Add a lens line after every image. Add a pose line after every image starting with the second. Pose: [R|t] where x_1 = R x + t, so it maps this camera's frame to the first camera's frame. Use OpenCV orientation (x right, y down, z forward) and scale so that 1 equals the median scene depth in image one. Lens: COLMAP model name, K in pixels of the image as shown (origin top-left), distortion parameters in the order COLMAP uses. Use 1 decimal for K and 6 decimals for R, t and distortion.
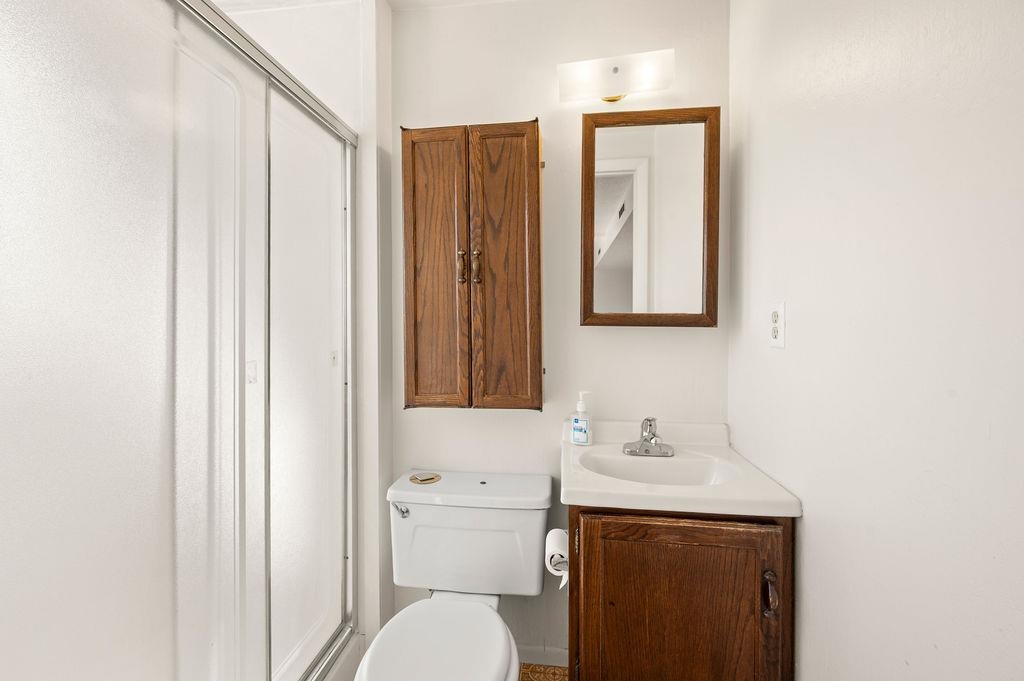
lens RADIAL K [[409.9, 0, 512.4], [0, 409.9, 328.9], [0, 0, 1]] dist [-0.000419, 0.000078]
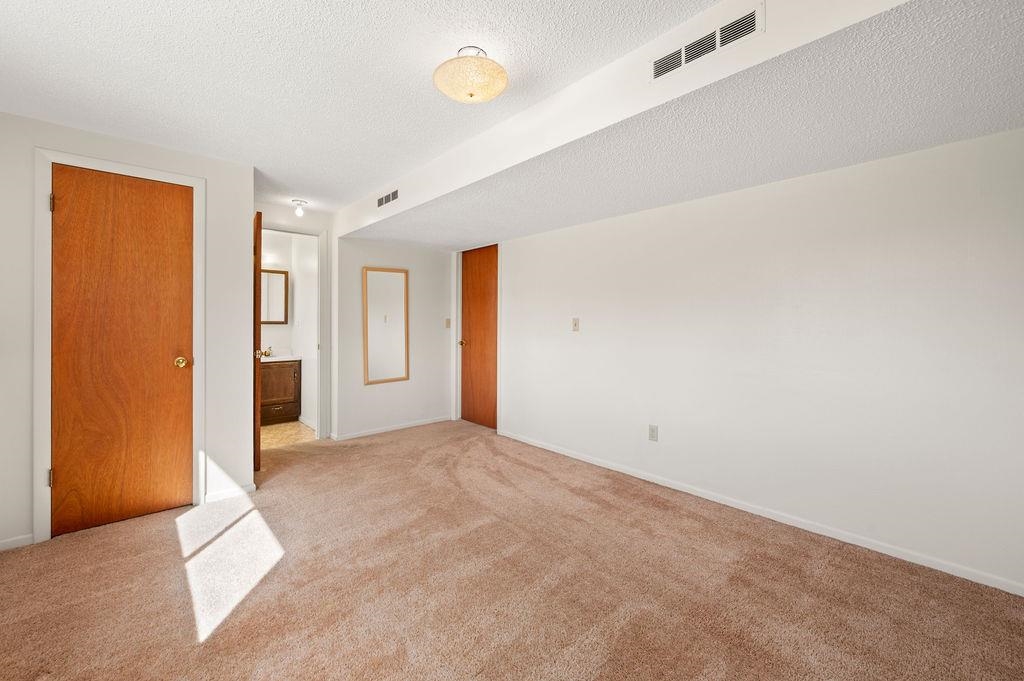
lens RADIAL K [[409.9, 0, 512.4], [0, 409.9, 328.9], [0, 0, 1]] dist [-0.000419, 0.000078]
pose [[0.619966, -0.001667, 0.784627, -1.328032], [0.002999, 0.999995, -0.000245, 0.046744], [-0.784623, 0.002505, 0.619968, -3.311348]]
